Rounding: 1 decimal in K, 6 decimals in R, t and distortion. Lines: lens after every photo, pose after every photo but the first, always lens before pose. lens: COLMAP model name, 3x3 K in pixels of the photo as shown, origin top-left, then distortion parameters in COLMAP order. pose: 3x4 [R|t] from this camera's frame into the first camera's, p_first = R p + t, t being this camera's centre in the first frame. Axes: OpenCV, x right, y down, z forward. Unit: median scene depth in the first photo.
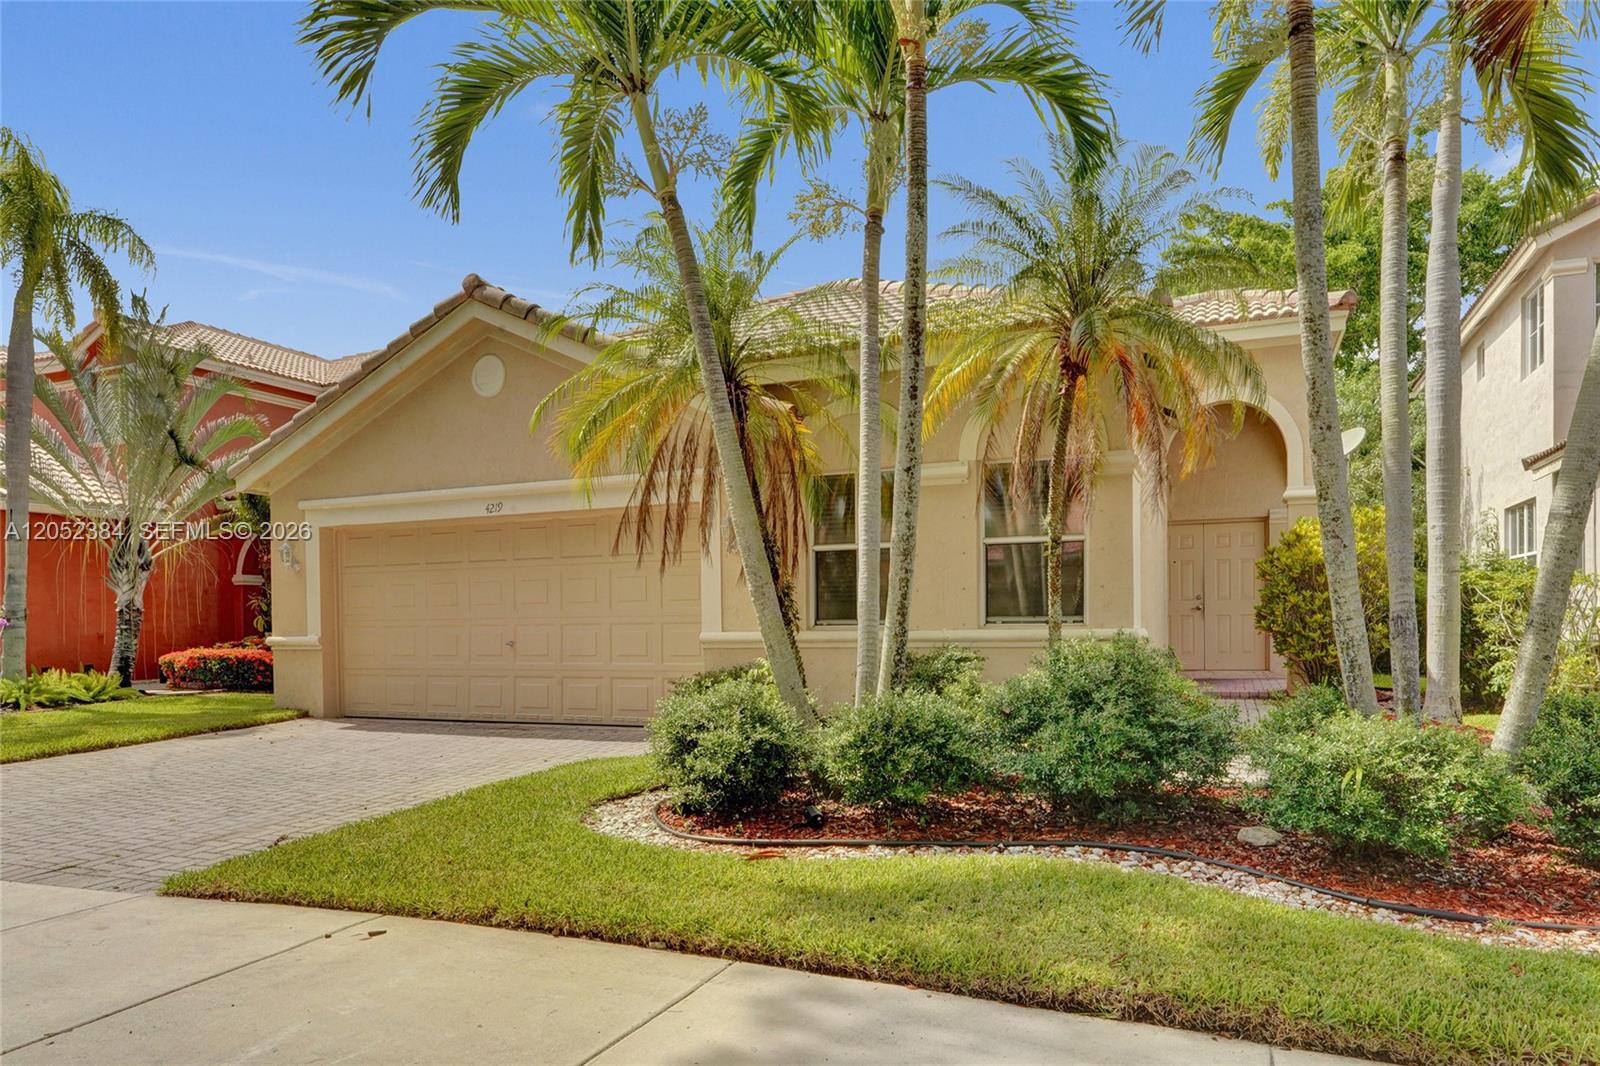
lens RADIAL K [[1024.4, 0, 853.0], [0, 1024.4, 634.8], [0, 0, 1]] dist [-0.001619, 0.002203]
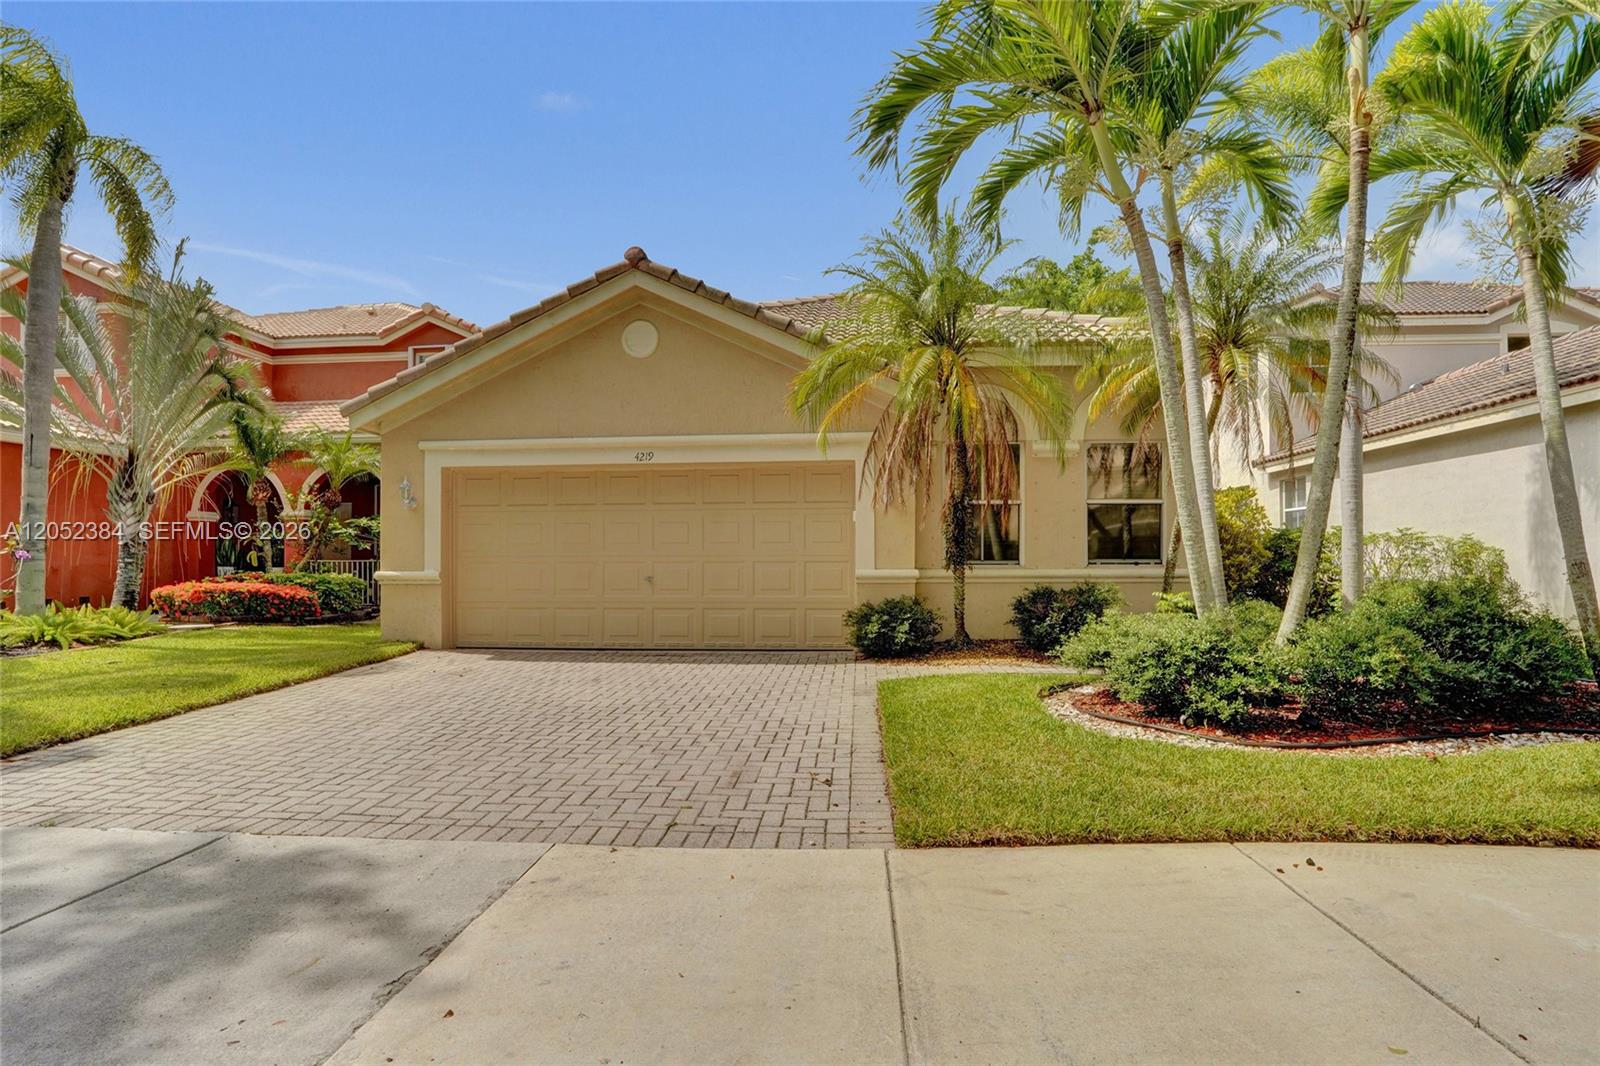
lens RADIAL K [[759.3, 0, 766.6], [0, 759.3, 558.2], [0, 0, 1]] dist [-0.032637, 0.008304]
pose [[0.951333, 0.010711, 0.307978, -0.562333], [-0.004822, 0.999791, -0.019876, 0.002401], [-0.308127, 0.017424, 0.951186, 0.210377]]
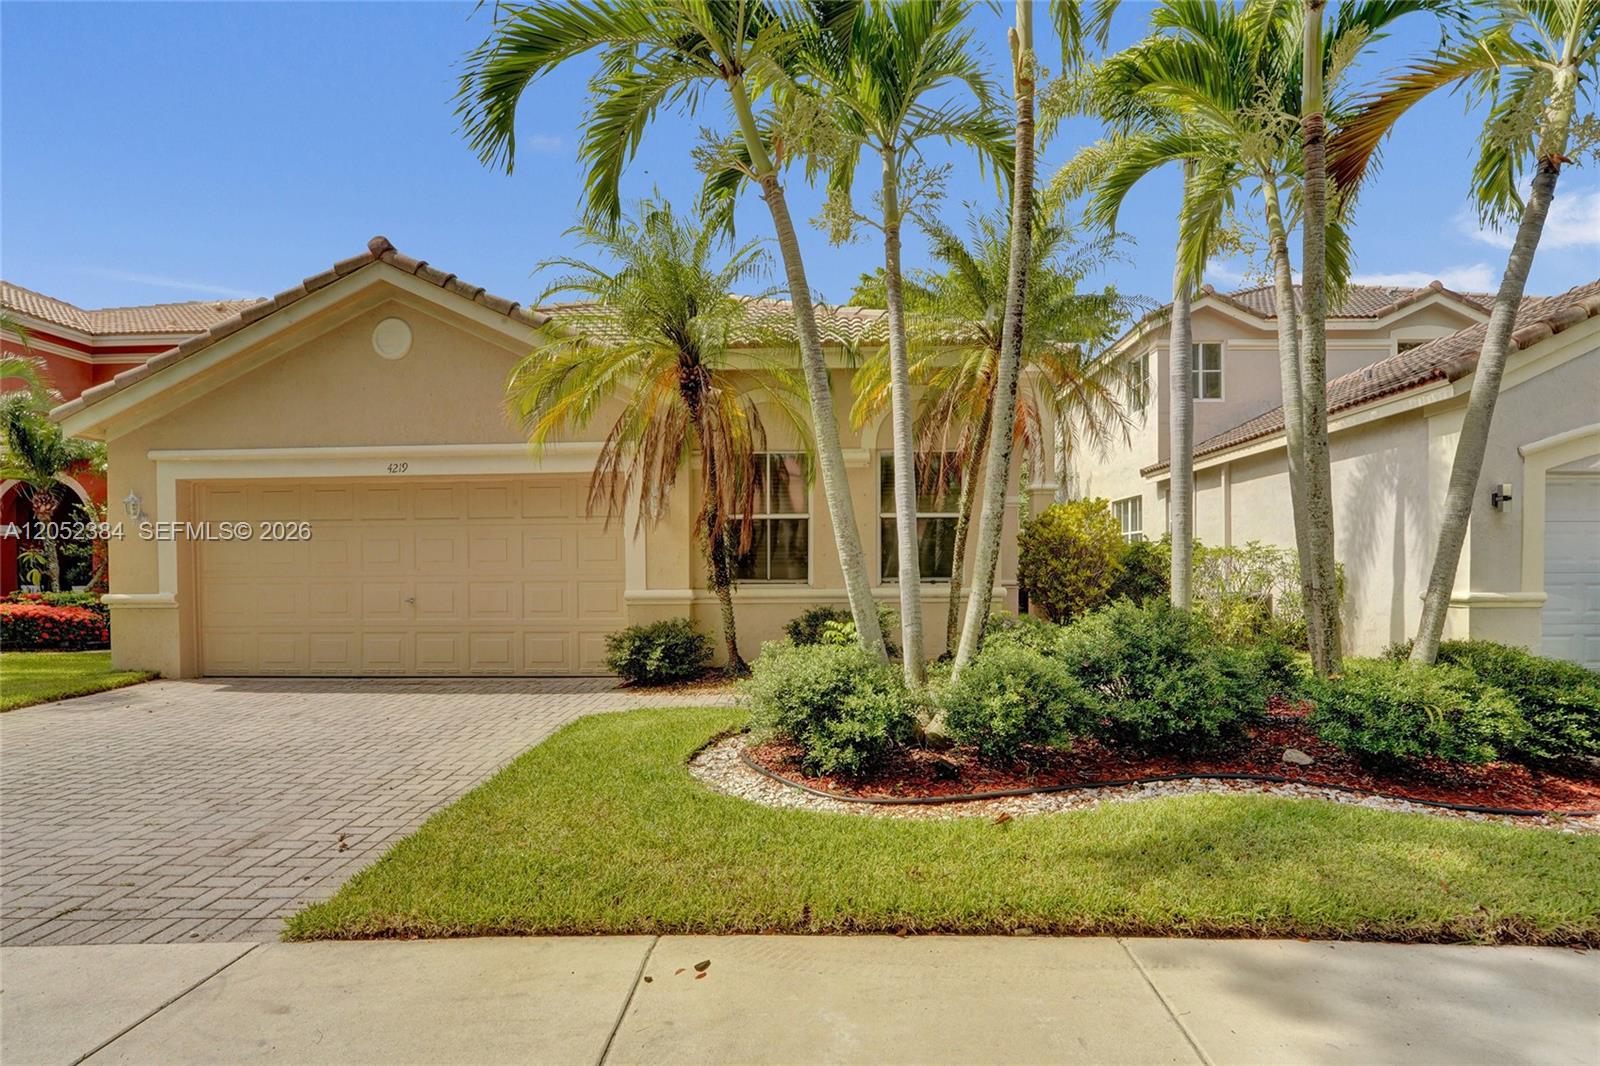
lens RADIAL K [[774.6, 0, 802.9], [0, 774.6, 579.1], [0, 0, 1]] dist [-0.046873, 0.024202]
pose [[0.936705, 0.000805, 0.350117, -0.282618], [0.000094, 0.999997, -0.002551, -0.013182], [-0.350118, 0.002423, 0.936702, 0.172587]]
